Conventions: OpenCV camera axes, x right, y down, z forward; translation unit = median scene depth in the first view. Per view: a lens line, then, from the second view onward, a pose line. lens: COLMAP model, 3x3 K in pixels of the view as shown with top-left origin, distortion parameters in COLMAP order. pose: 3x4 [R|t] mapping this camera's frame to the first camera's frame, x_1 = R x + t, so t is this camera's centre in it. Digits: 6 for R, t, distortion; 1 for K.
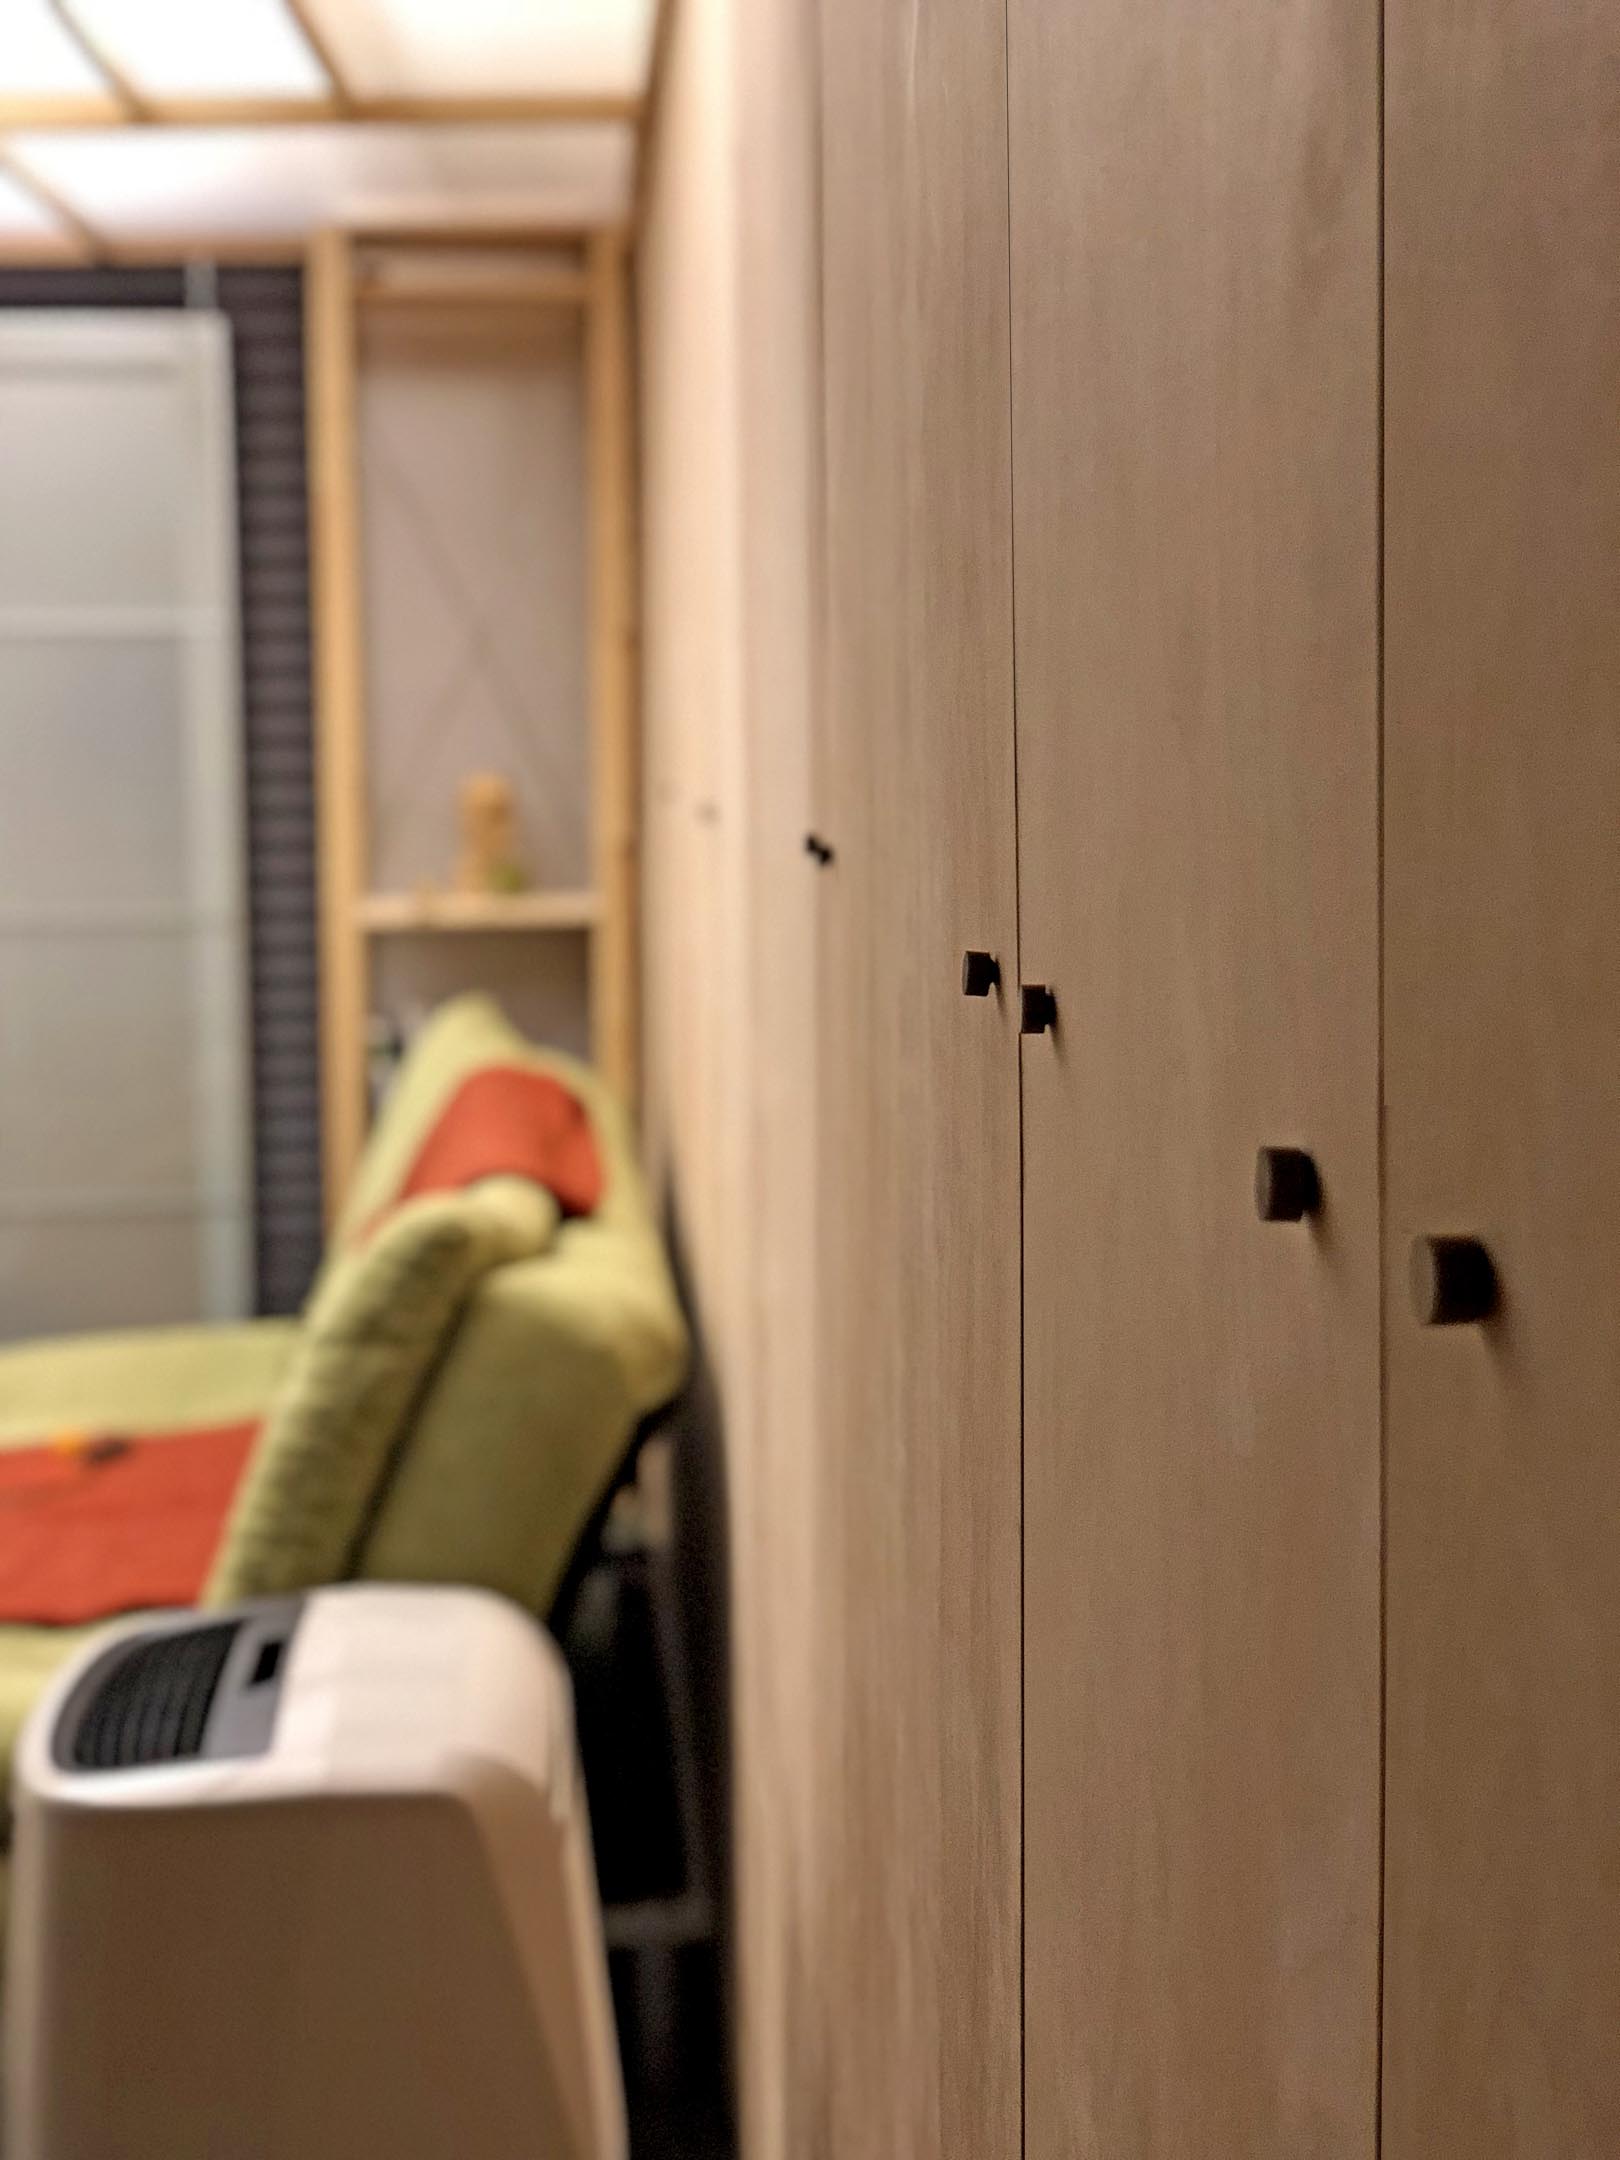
lens RADIAL K [[3313.8, 0, 812.6], [0, 3313.8, 1081.5], [0, 0, 1]] dist [-0.006555, 0.000000]
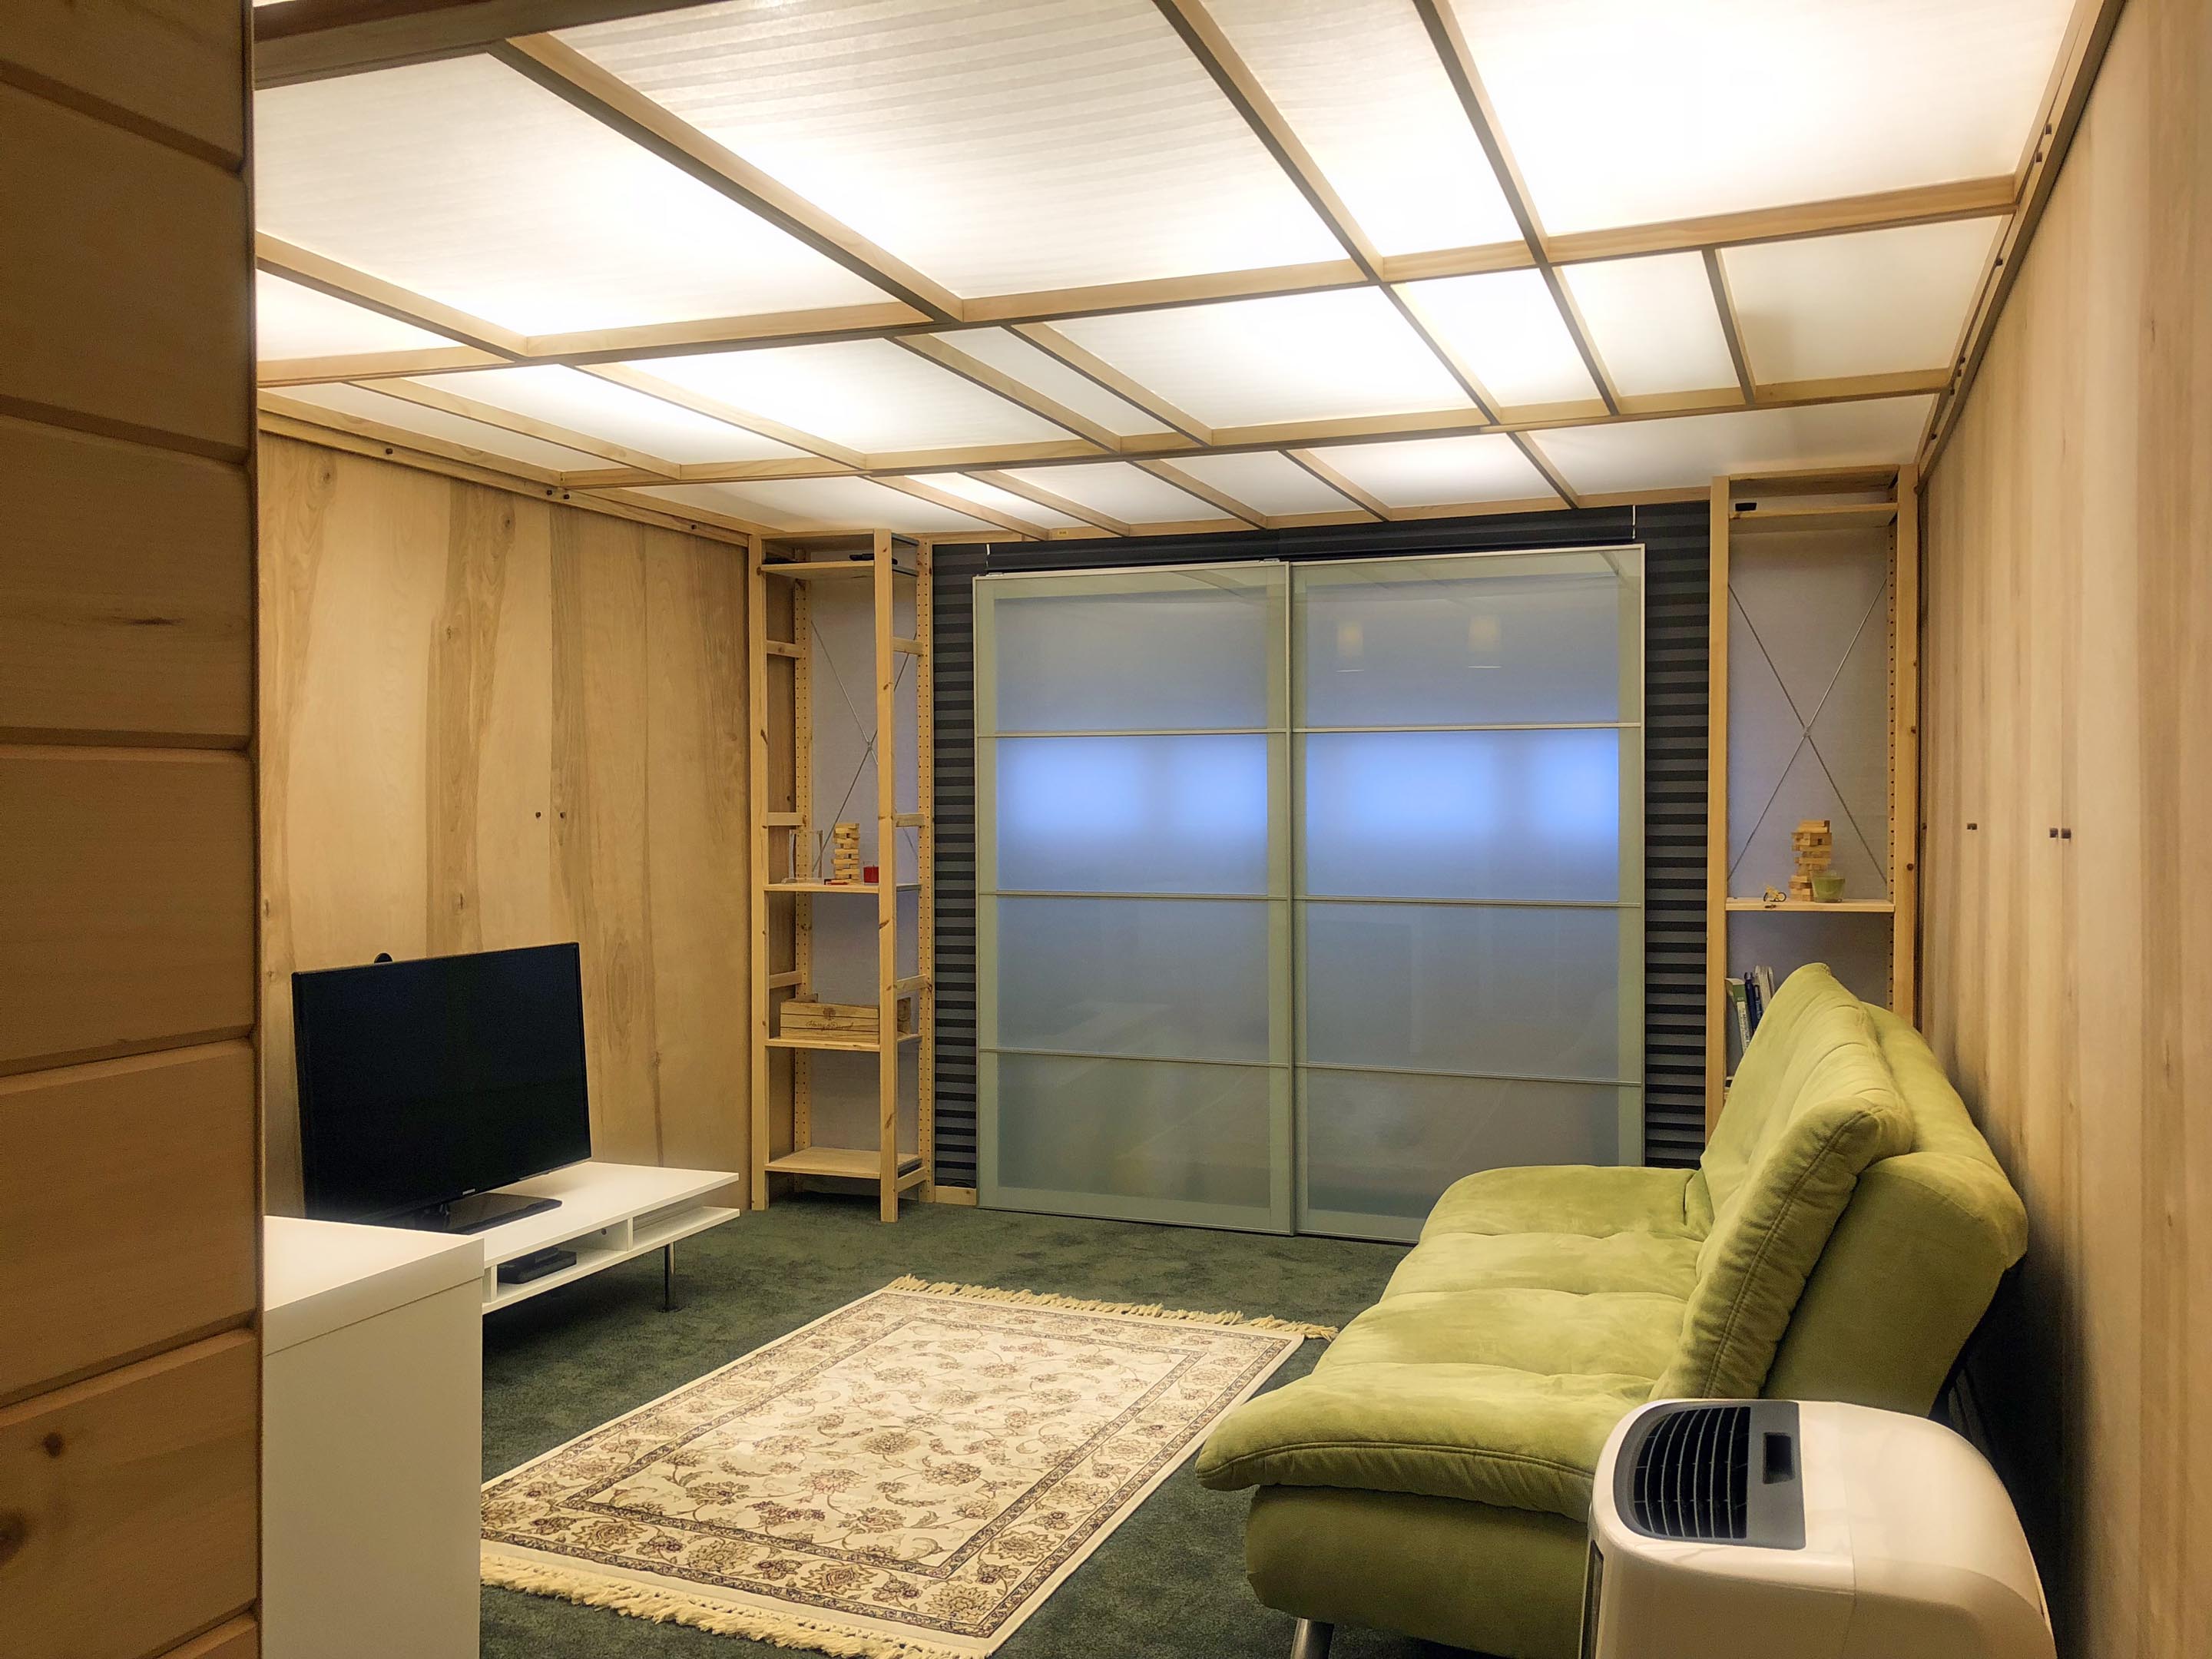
lens RADIAL K [[1827.6, 0, 1090.8], [0, 1827.6, 824.8], [0, 0, 1]] dist [0.035878, -0.038619]
pose [[0.903768, 0.012413, -0.427842, -0.046382], [-0.054068, 0.994883, -0.085348, 0.002420], [0.424593, 0.100268, 0.899815, 0.095293]]
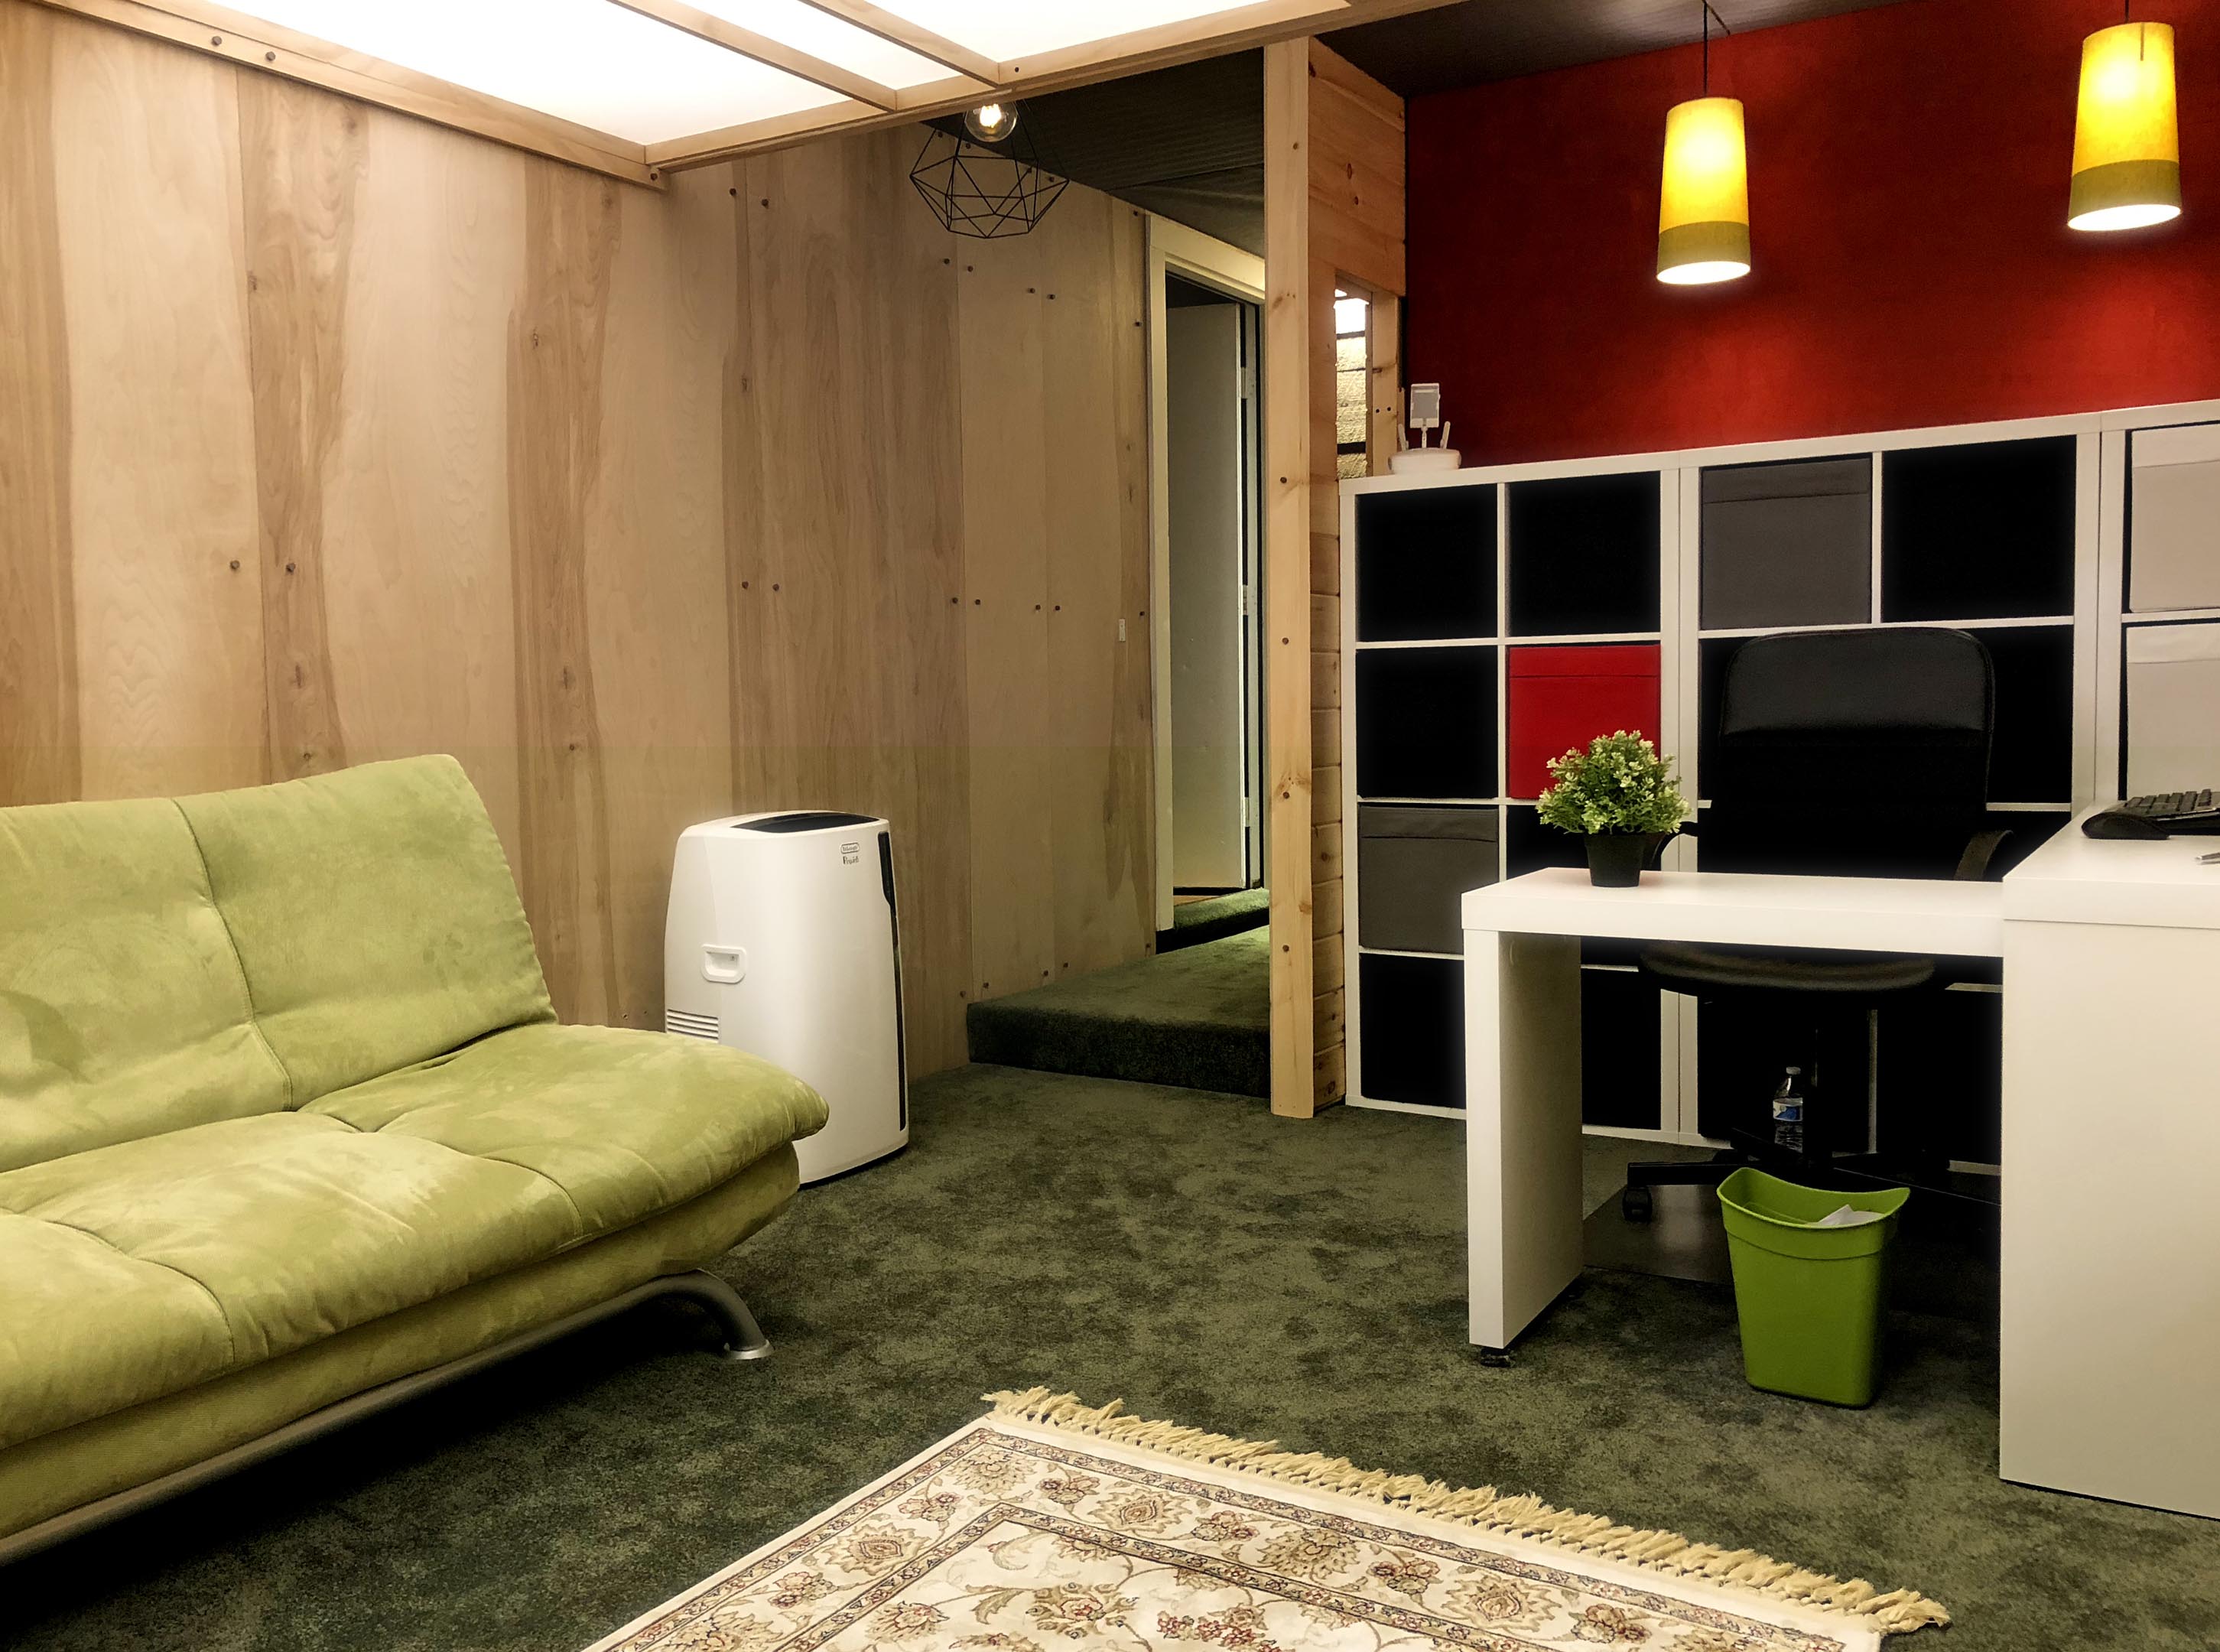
lens RADIAL K [[1834.3, 0, 1107.9], [0, 1834.3, 825.9], [0, 0, 1]] dist [0.035878, -0.038619]
pose [[-0.813301, -0.019647, 0.581511, -0.704321], [0.086118, 0.984357, 0.153703, -0.036765], [-0.575435, 0.175085, -0.798887, 1.076474]]
